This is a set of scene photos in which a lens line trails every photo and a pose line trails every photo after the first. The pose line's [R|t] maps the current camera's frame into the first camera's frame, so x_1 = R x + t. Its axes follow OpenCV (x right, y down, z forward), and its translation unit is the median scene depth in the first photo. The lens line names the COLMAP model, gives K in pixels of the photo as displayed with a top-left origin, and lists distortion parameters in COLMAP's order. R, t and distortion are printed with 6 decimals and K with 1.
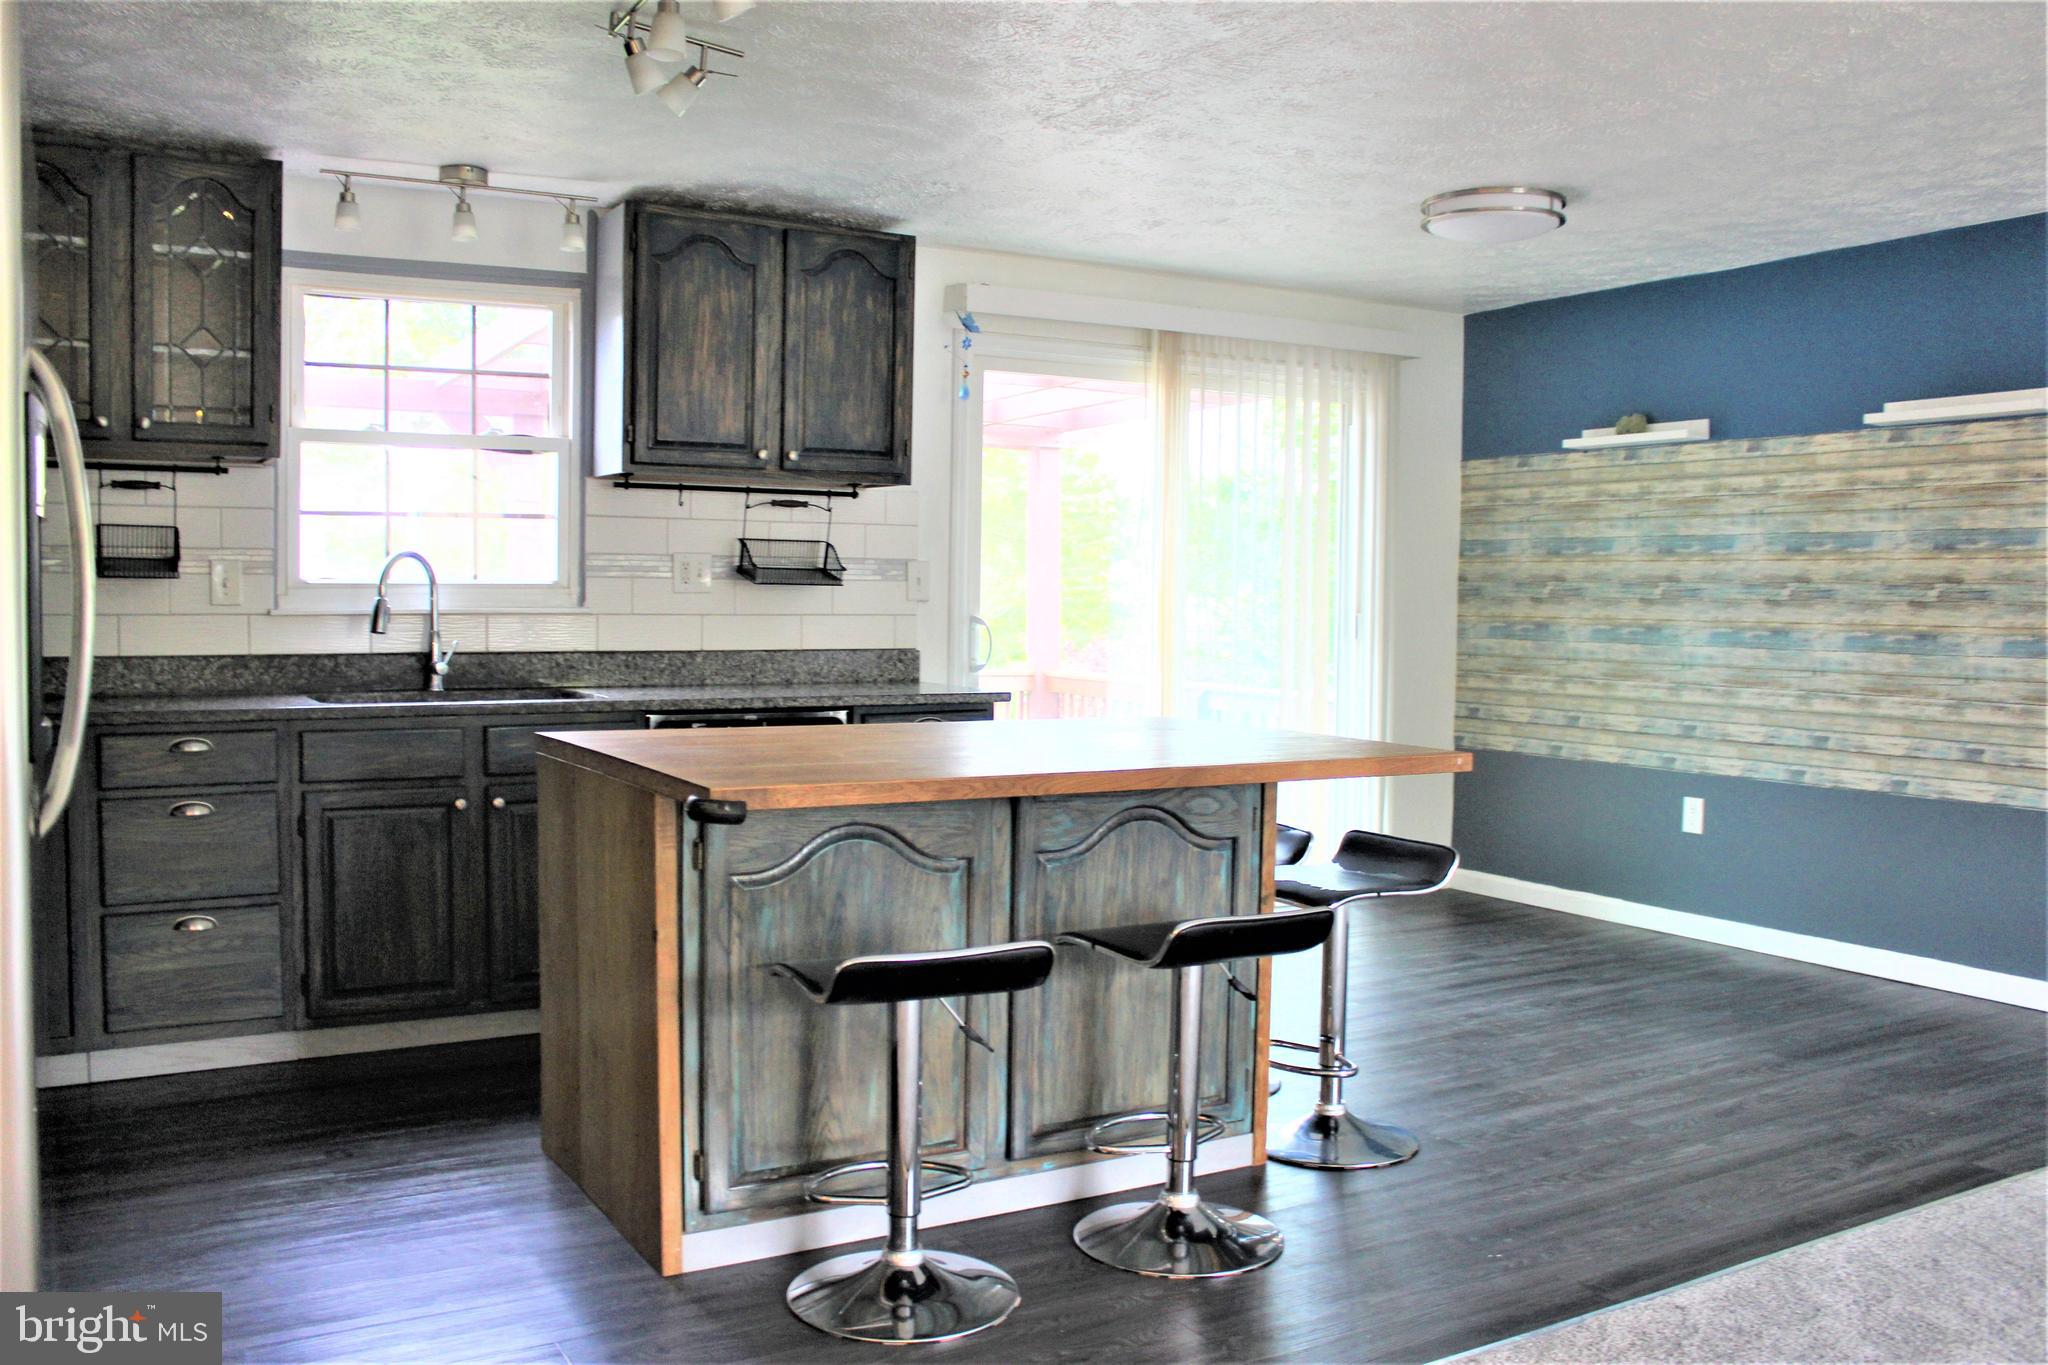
lens RADIAL K [[1669.3, 0, 1025.1], [0, 1669.3, 708.6], [0, 0, 1]] dist [-0.147374, 0.118068]
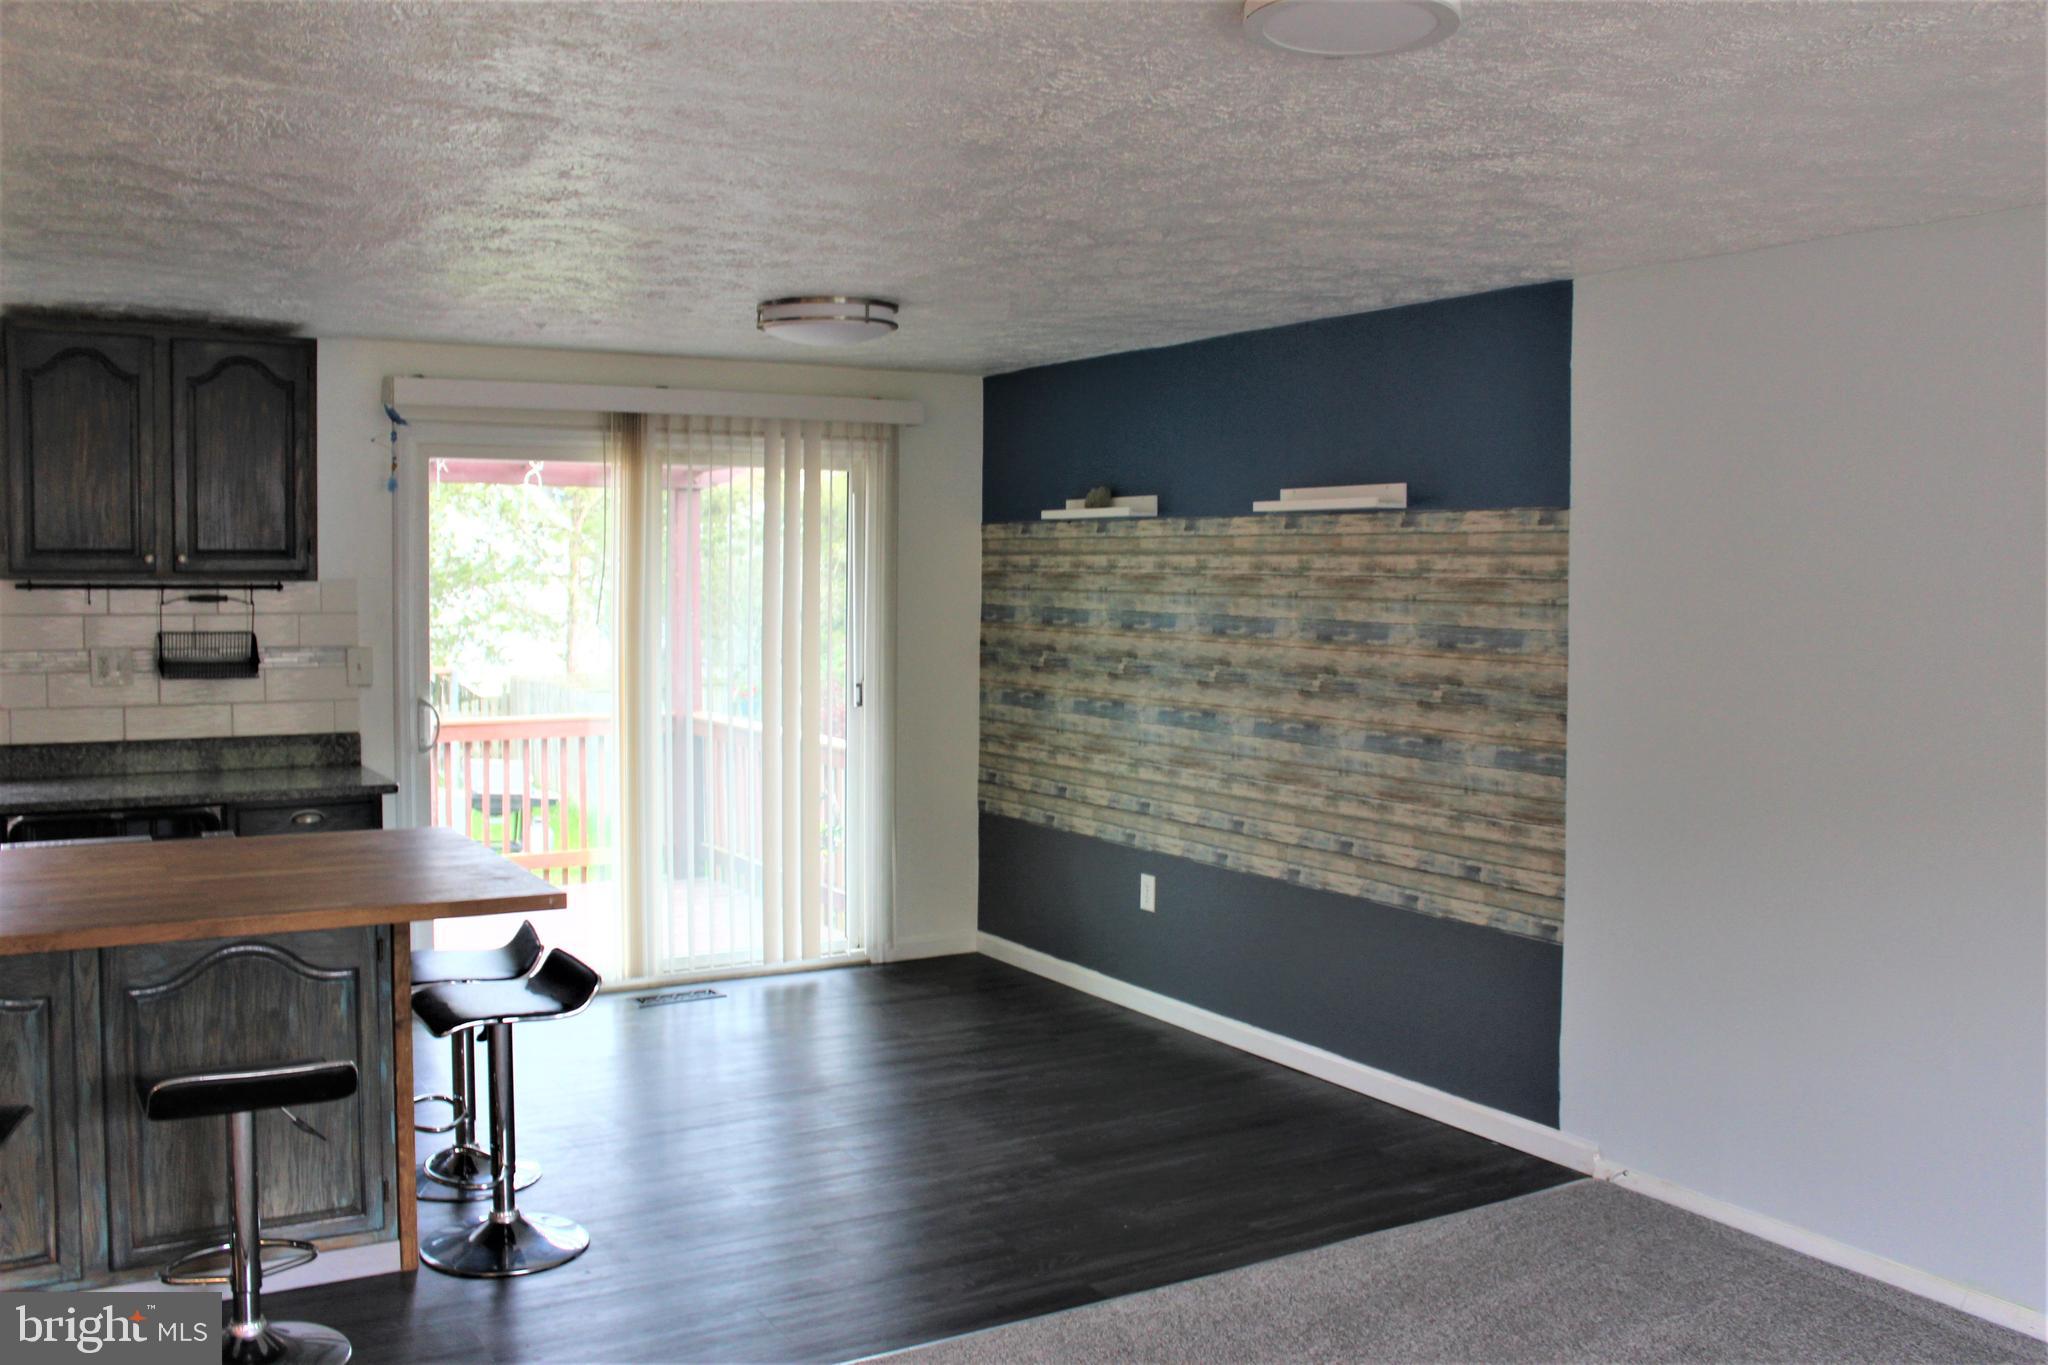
lens RADIAL K [[1772.1, 0, 1024.0], [0, 1772.1, 682.5], [0, 0, 1]] dist [-0.101598, 0.068796]
pose [[0.999959, -0.002966, 0.008566, 0.346046], [0.002974, 0.999995, -0.000854, -0.066417], [-0.008564, 0.000880, 0.999963, -0.084254]]
